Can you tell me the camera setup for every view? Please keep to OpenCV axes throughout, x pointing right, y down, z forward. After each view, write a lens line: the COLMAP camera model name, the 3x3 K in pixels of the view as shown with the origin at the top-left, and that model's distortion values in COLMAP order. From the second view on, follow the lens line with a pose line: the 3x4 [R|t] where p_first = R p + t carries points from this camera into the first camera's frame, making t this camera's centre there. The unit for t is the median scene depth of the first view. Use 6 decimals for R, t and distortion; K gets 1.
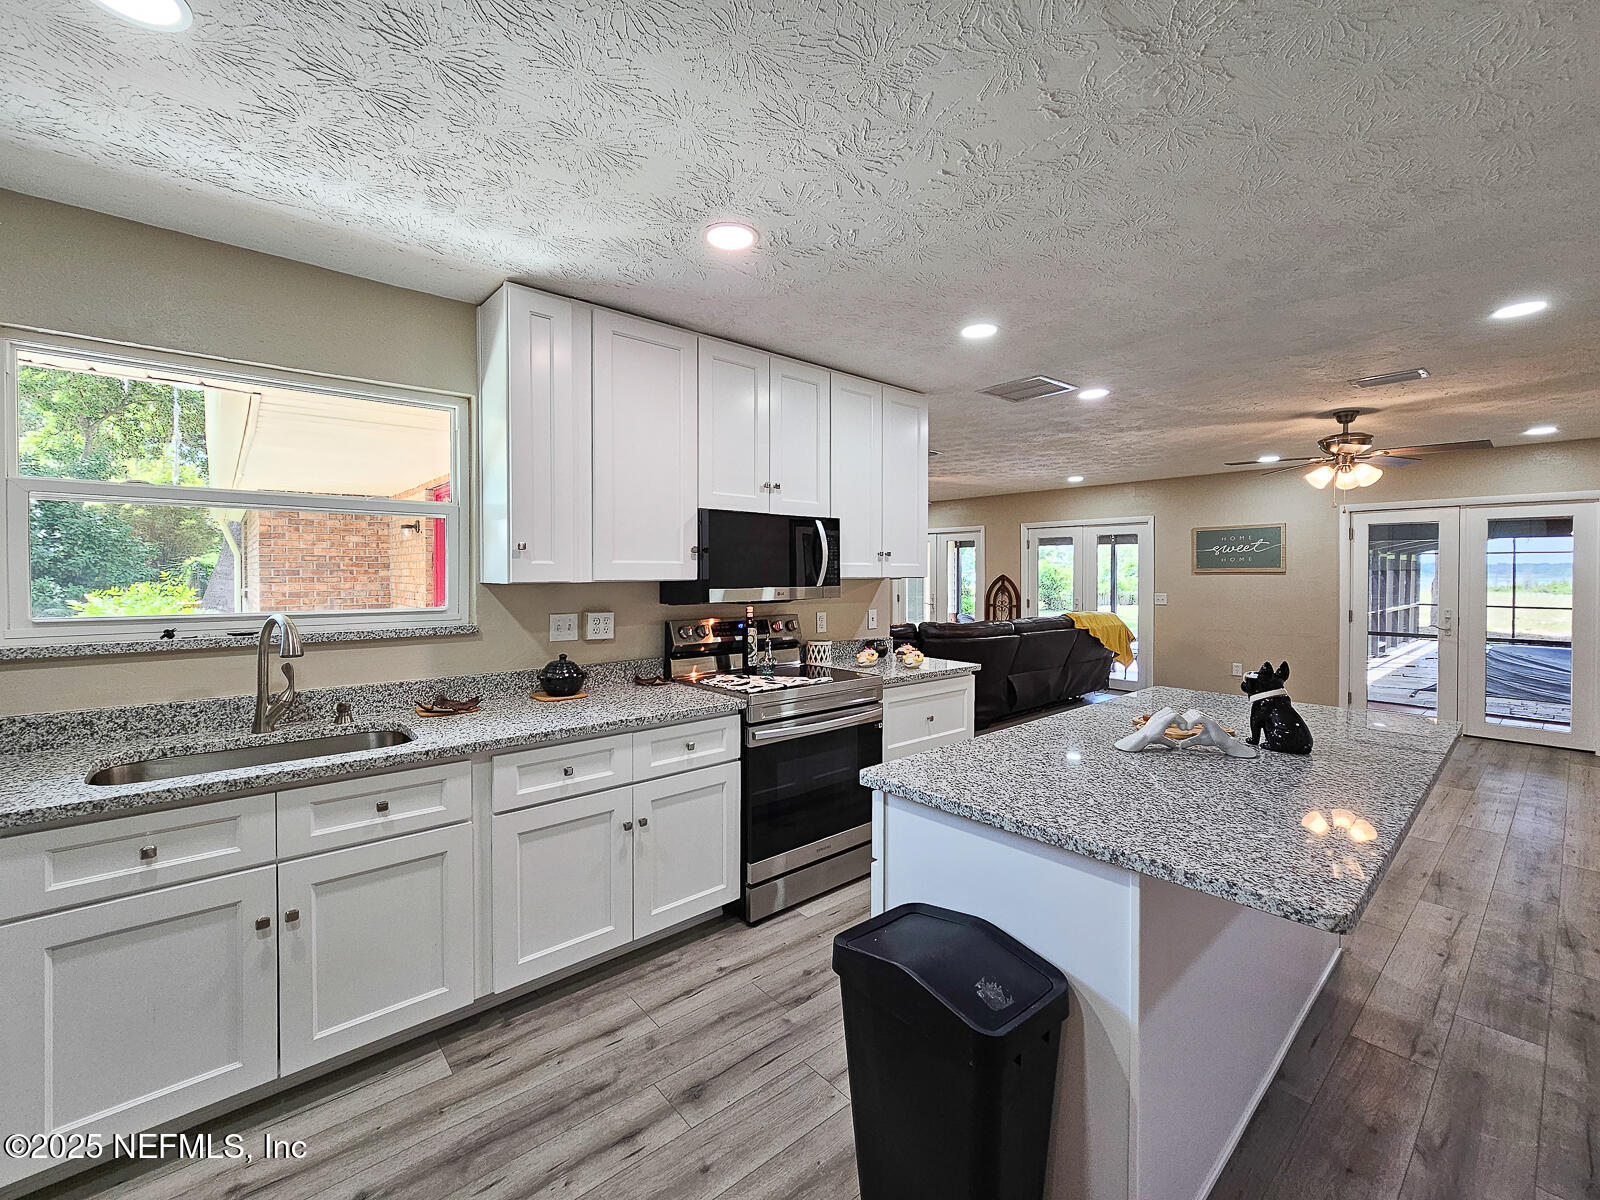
lens RADIAL K [[653.7, 0, 781.4], [0, 653.7, 578.1], [0, 0, 1]] dist [-0.003187, -0.000306]
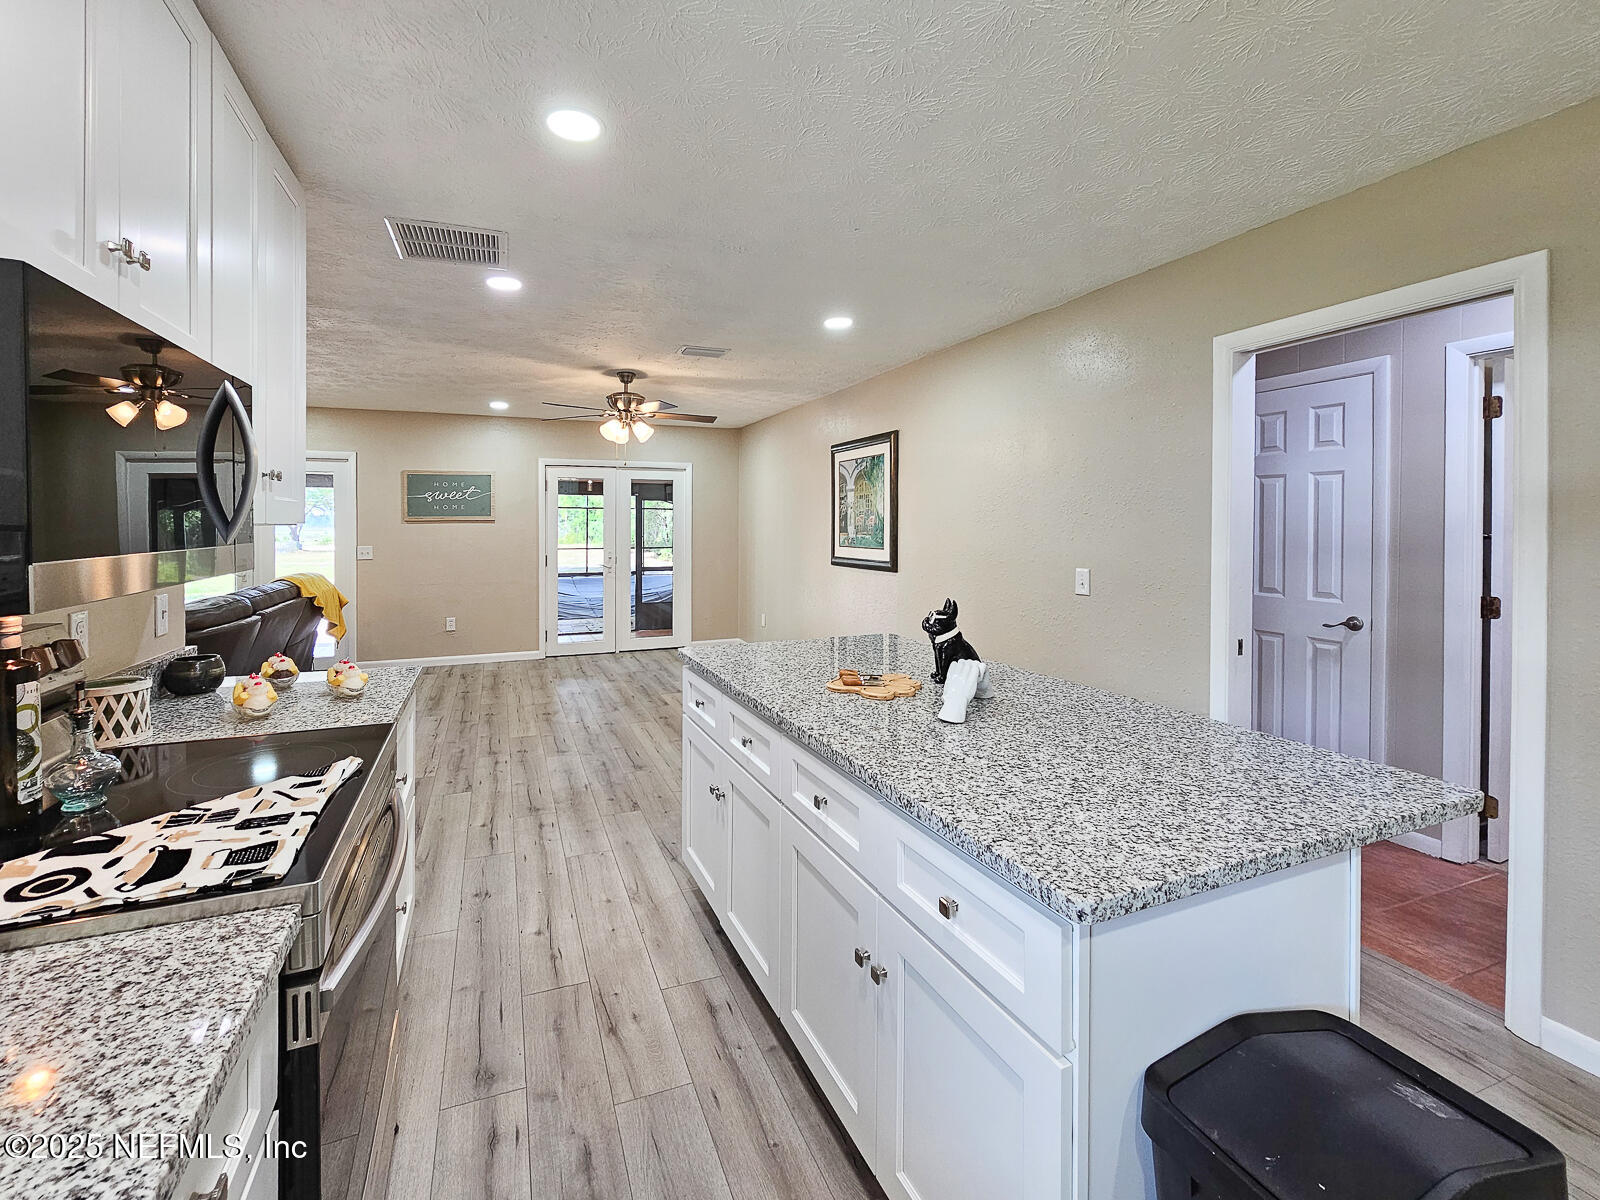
lens RADIAL K [[704.0, 0, 745.9], [0, 704.0, 529.2], [0, 0, 1]] dist [-0.000369, -0.000165]
pose [[0.325248, -0.008166, 0.945593, -0.268997], [0.008531, 0.999947, 0.005701, 0.002750], [-0.945590, 0.006213, 0.325301, 0.608415]]
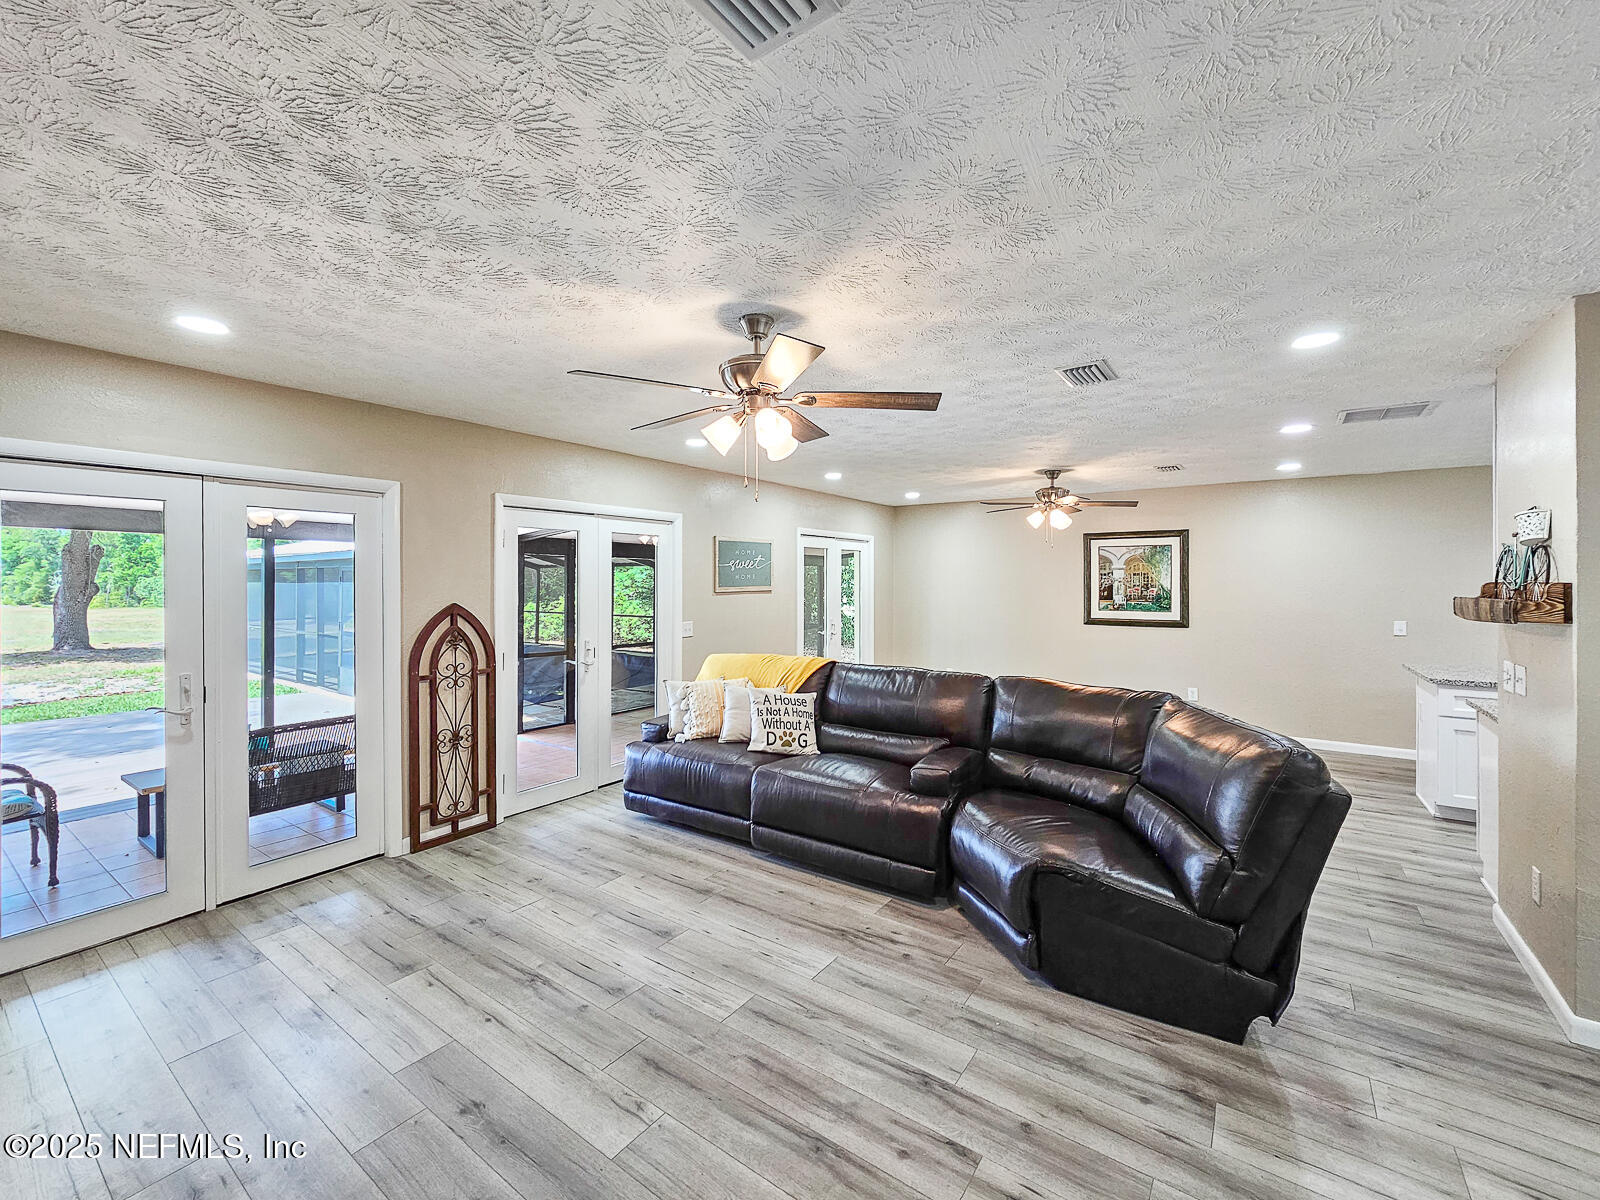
lens RADIAL K [[668.9, 0, 794.0], [0, 668.9, 591.1], [0, 0, 1]] dist [-0.000253, -0.000016]
pose [[-0.261302, -0.020578, 0.965038, -0.432152], [0.005101, 0.999729, 0.022699, -0.065572], [-0.965244, 0.010854, -0.261126, 2.646726]]
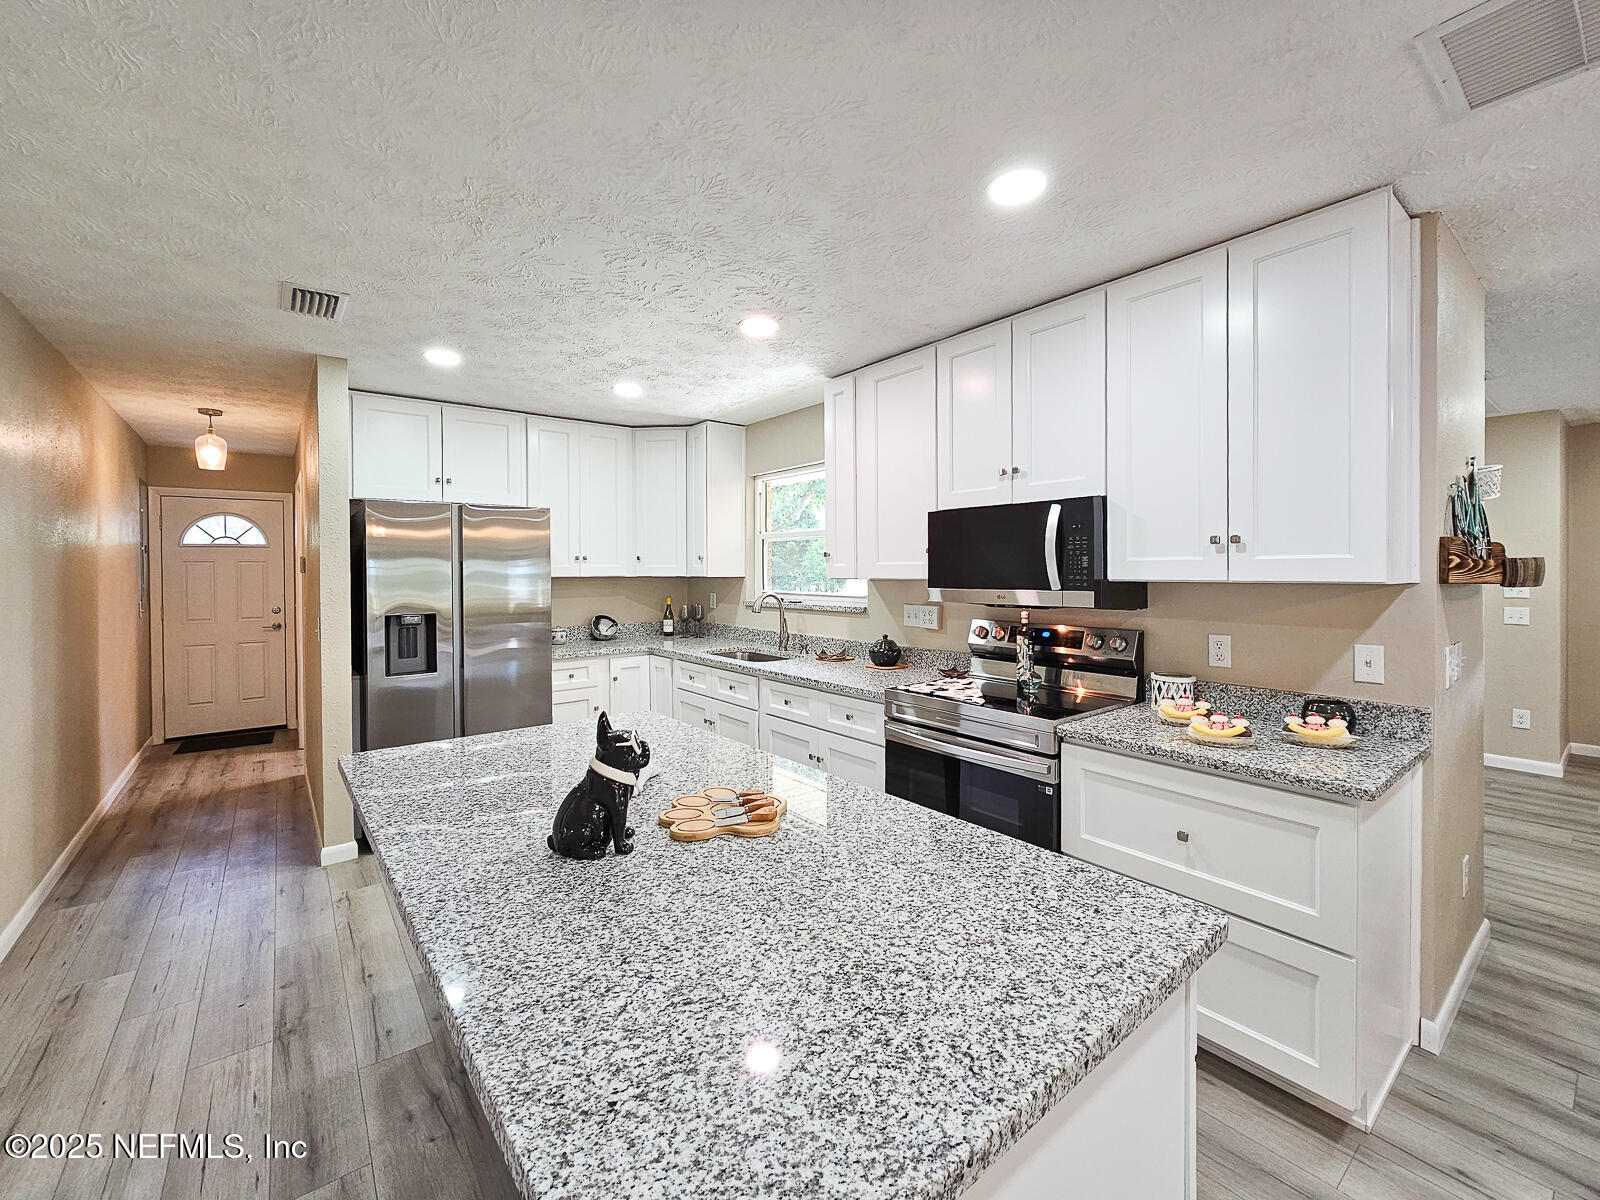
lens RADIAL K [[658.3, 0, 793.2], [0, 658.3, 572.5], [0, 0, 1]] dist [0.012303, -0.000025]
pose [[-0.018541, 0.005881, -0.999811, 0.907177], [-0.001457, 0.999981, 0.005909, -0.014005], [0.999827, 0.001567, -0.018532, 0.772538]]
